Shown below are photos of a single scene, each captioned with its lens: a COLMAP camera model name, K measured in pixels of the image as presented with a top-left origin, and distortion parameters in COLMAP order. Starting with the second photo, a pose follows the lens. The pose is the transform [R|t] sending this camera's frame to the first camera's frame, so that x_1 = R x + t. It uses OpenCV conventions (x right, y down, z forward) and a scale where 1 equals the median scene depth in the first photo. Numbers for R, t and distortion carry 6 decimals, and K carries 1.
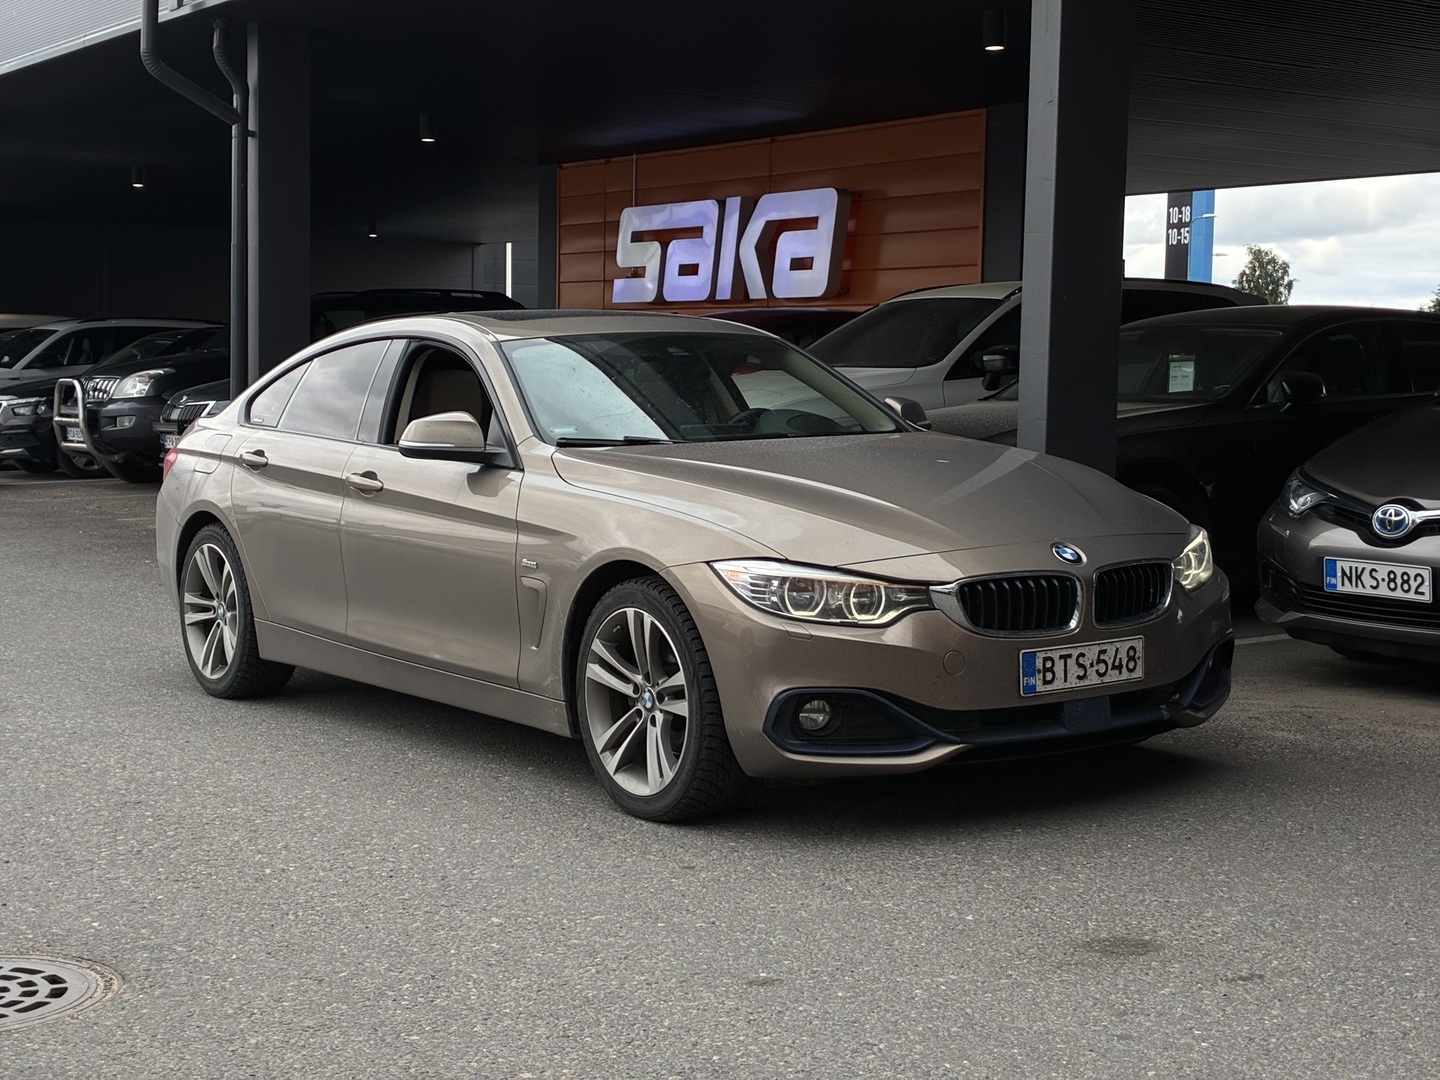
lens RADIAL K [[2182.0, 0, 720.0], [0, 2182.0, 540.0], [0, 0, 1]] dist [0.013824, -0.005831]
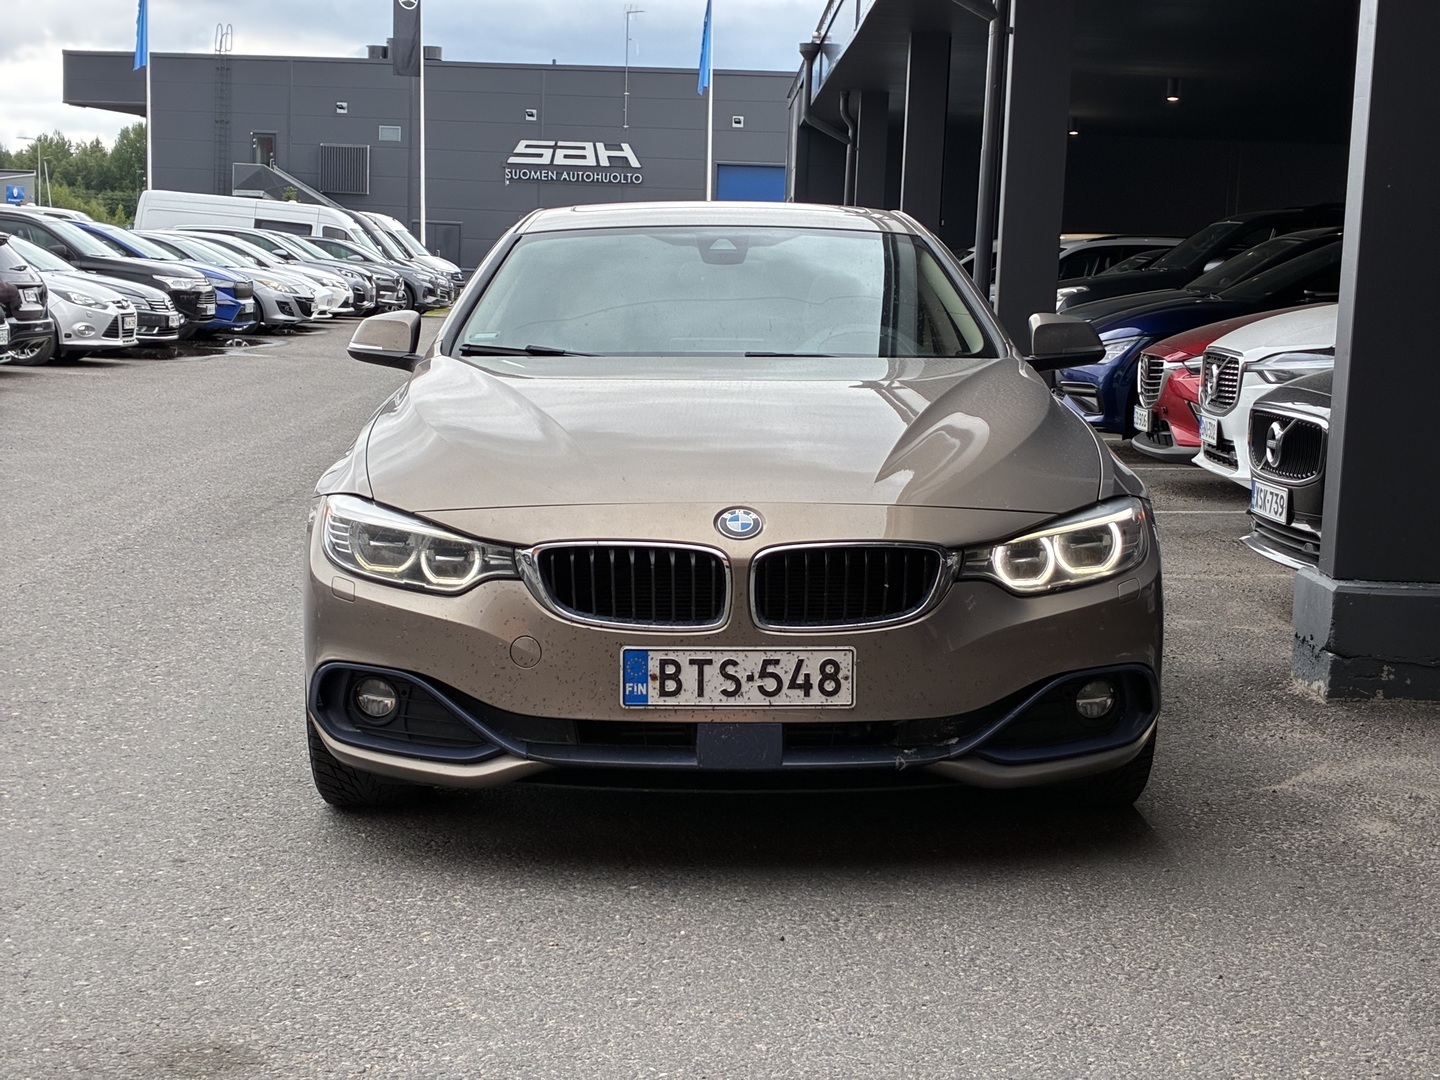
lens RADIAL K [[2182.0, 0, 720.0], [0, 2182.0, 540.0], [0, 0, 1]] dist [0.013824, -0.005831]
pose [[0.825015, 0.077393, -0.559786, 0.568552], [-0.066054, 0.996994, 0.040490, -0.017255], [0.561238, 0.003571, 0.827647, 0.399019]]
